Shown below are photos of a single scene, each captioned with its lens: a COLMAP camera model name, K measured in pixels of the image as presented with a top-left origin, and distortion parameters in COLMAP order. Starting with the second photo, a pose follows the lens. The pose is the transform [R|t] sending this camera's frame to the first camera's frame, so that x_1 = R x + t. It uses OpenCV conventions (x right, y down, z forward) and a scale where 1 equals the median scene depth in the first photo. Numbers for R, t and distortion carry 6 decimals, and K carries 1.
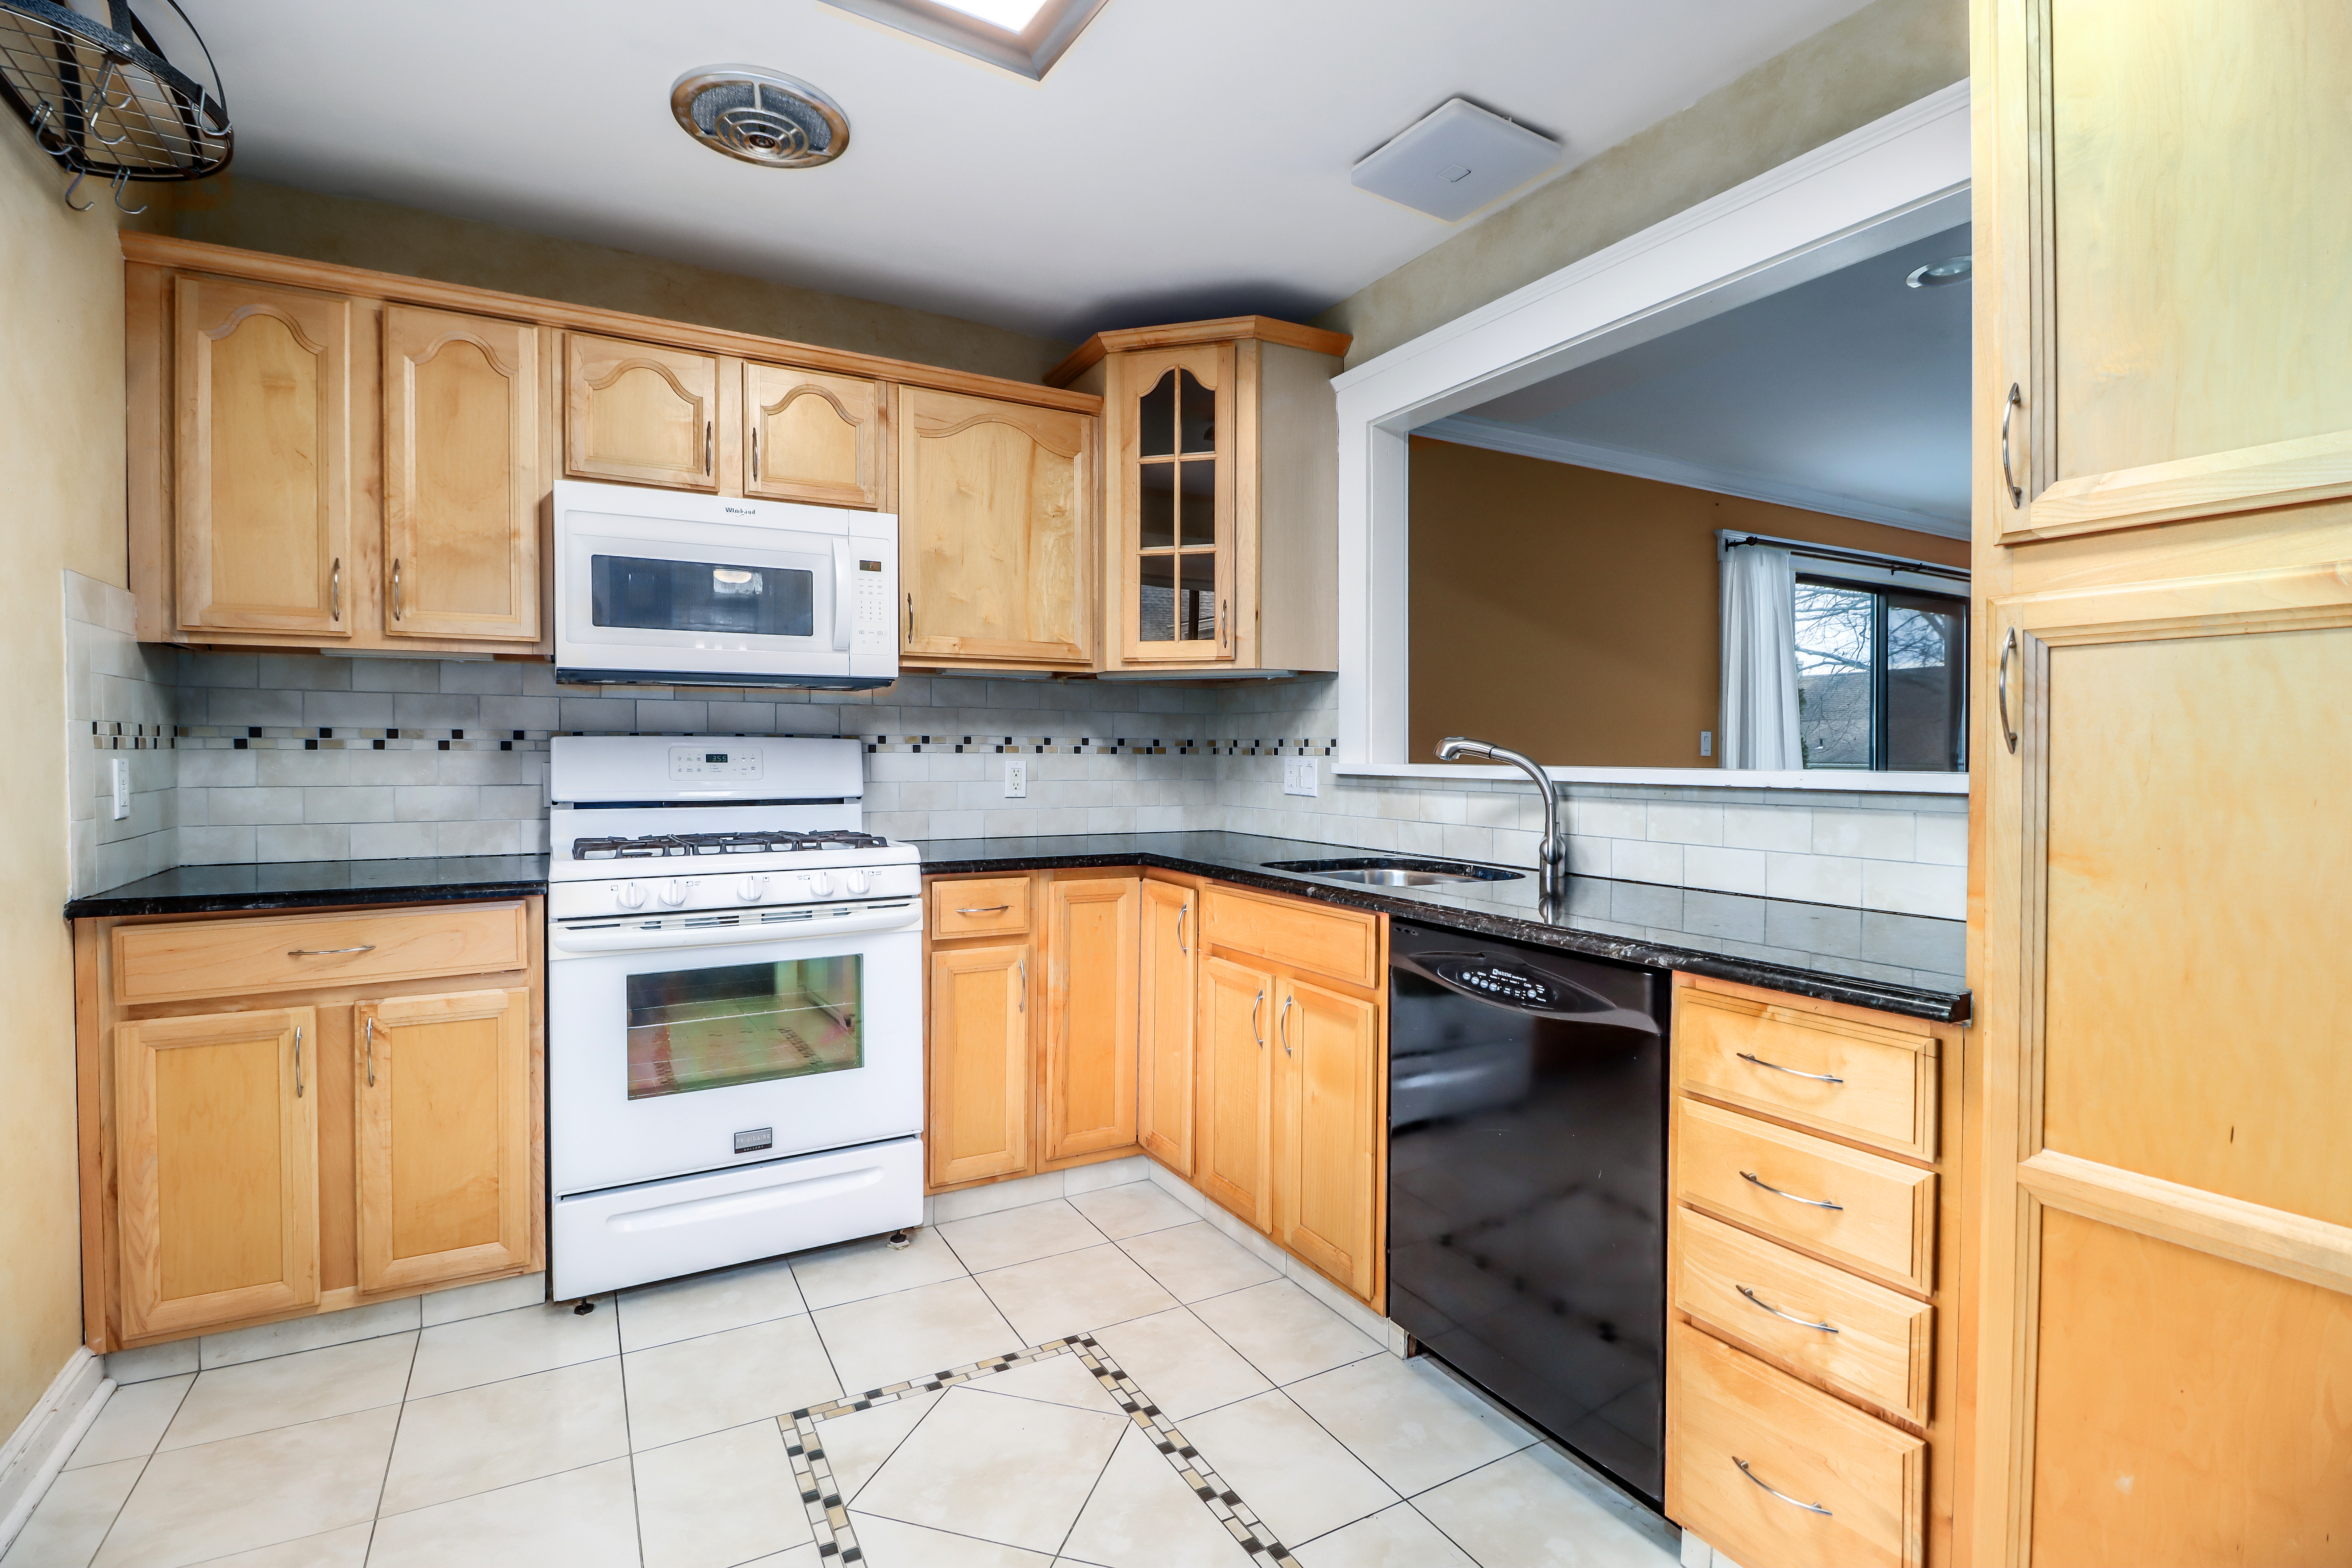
lens RADIAL K [[1089.5, 0, 1189.3], [0, 1089.5, 768.9], [0, 0, 1]] dist [-0.004796, -0.009003]
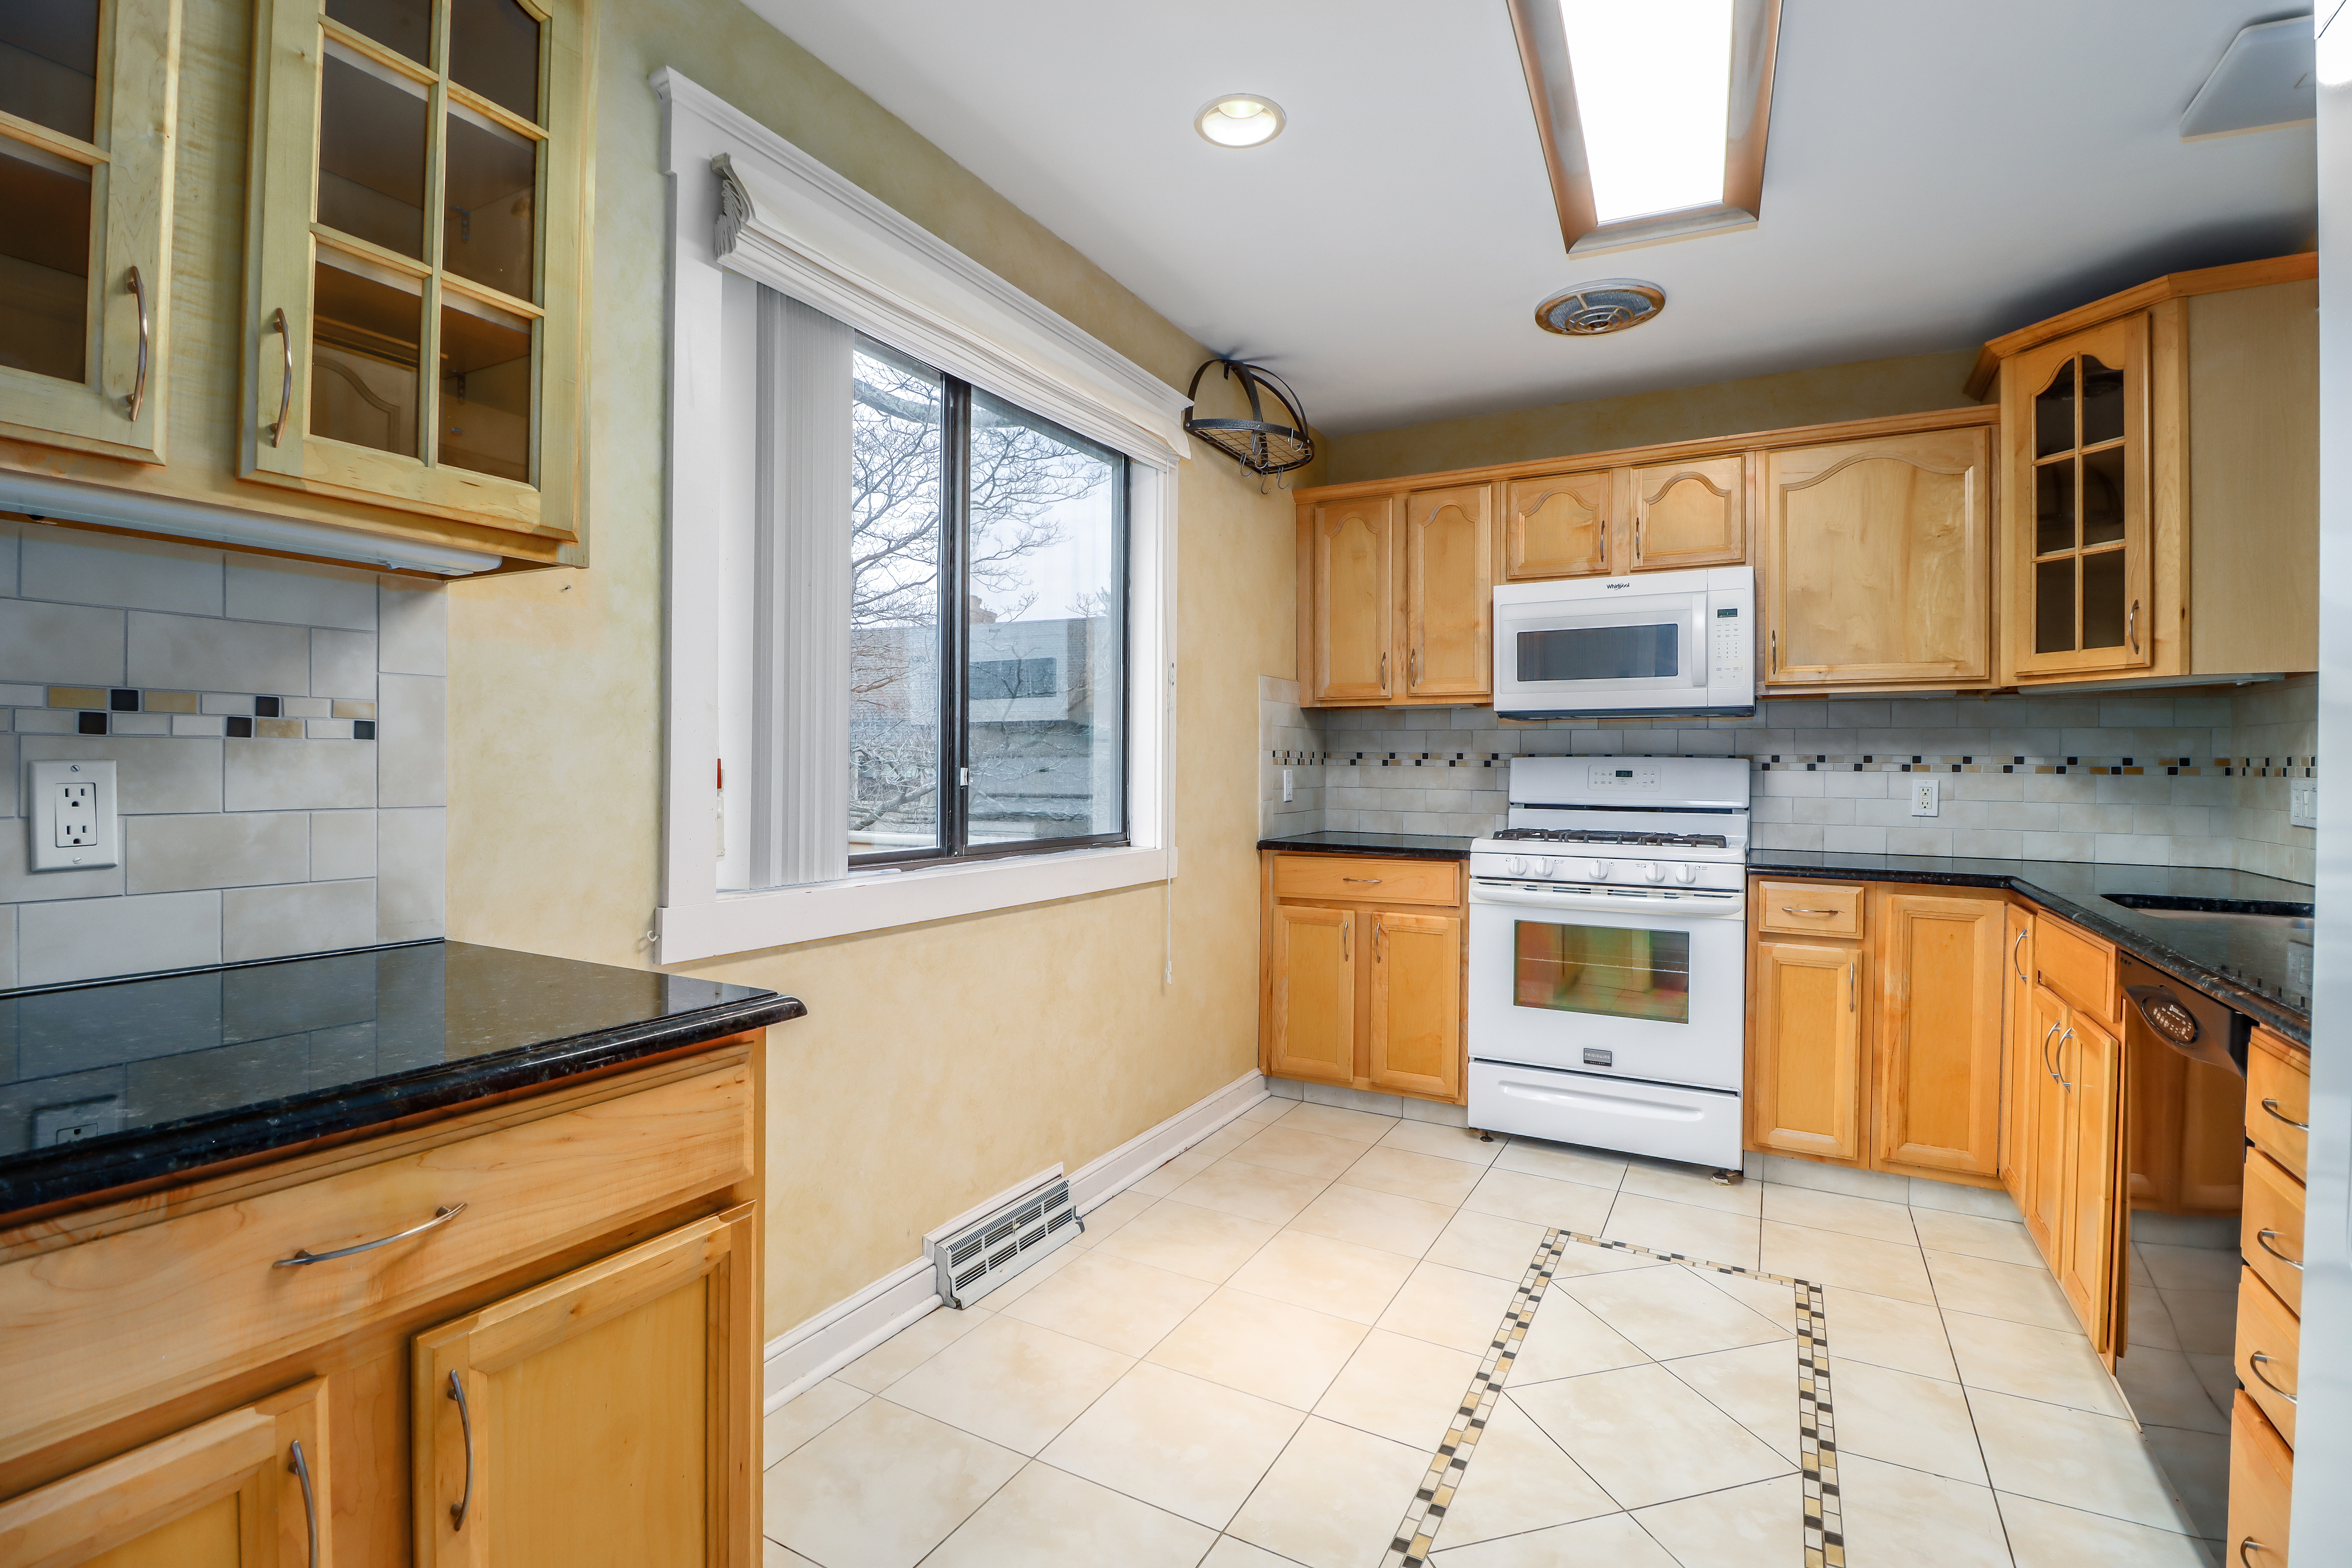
lens RADIAL K [[1089.5, 0, 1179.0], [0, 1089.5, 772.0], [0, 0, 1]] dist [-0.004796, -0.009003]
pose [[0.525154, 0.006771, -0.850980, 0.442269], [-0.021030, 0.999766, -0.005023, 0.006638], [0.850747, 0.020534, 0.525174, -0.144450]]
